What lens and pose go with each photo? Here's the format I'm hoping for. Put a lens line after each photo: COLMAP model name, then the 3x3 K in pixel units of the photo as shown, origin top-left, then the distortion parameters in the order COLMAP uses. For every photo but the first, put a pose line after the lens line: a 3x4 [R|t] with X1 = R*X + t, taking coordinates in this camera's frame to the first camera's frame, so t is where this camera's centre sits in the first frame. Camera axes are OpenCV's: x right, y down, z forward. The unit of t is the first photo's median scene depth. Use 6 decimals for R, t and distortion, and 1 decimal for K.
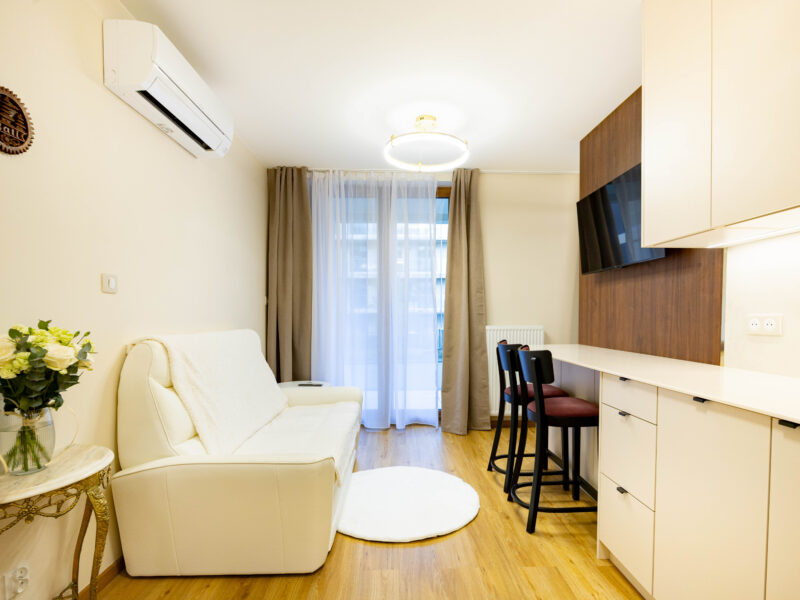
lens RADIAL K [[416.6, 0, 402.2], [0, 416.6, 324.8], [0, 0, 1]] dist [-0.001033, 0.000624]
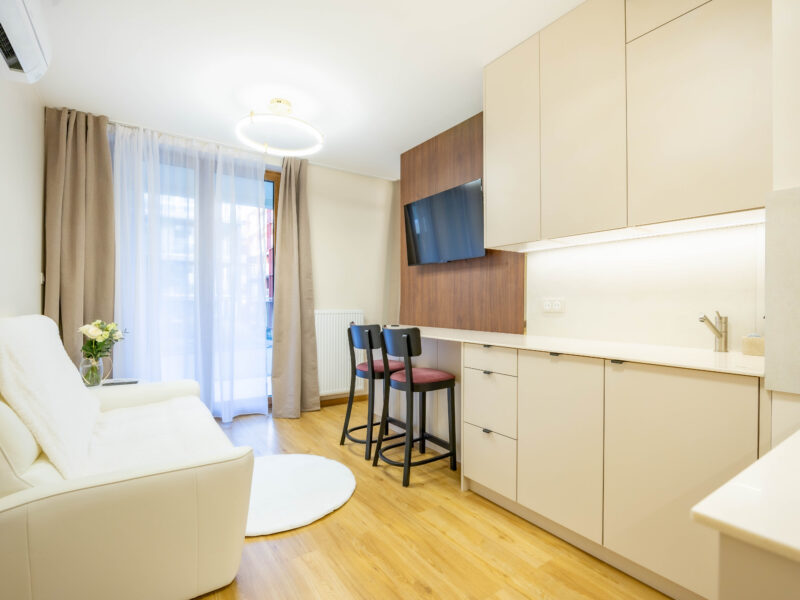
lens RADIAL K [[408.4, 0, 400.0], [0, 408.4, 300.0], [0, 0, 1]] dist [-0.003965, -0.000267]
pose [[0.838819, 0.006911, 0.544367, -0.240619], [0.009287, 0.999592, -0.027001, 0.009360], [-0.544332, 0.027704, 0.838412, 0.033690]]
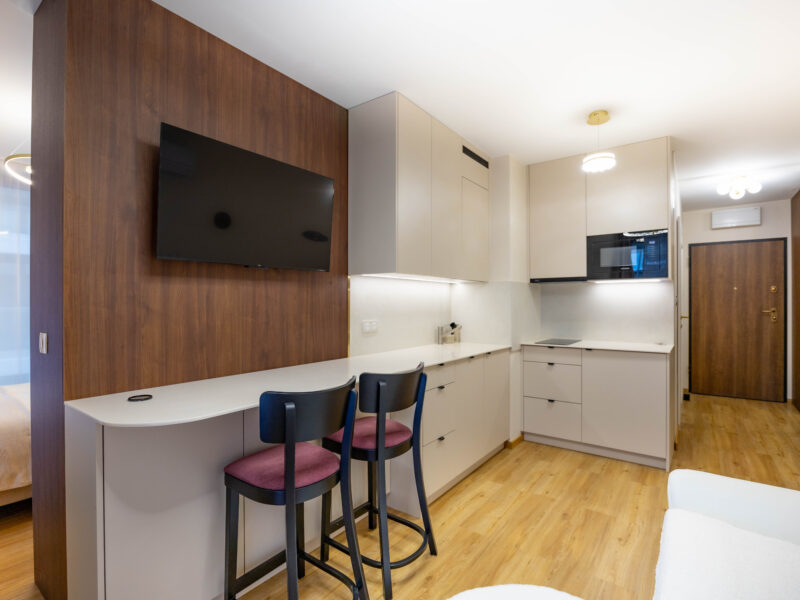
lens RADIAL K [[387.3, 0, 420.7], [0, 387.3, 299.6], [0, 0, 1]] dist [-0.010292, 0.000022]
pose [[-0.805065, 0.009011, 0.593118, -0.146230], [0.013710, 0.999900, 0.003419, -0.066082], [-0.593028, 0.010884, -0.805109, 1.275588]]
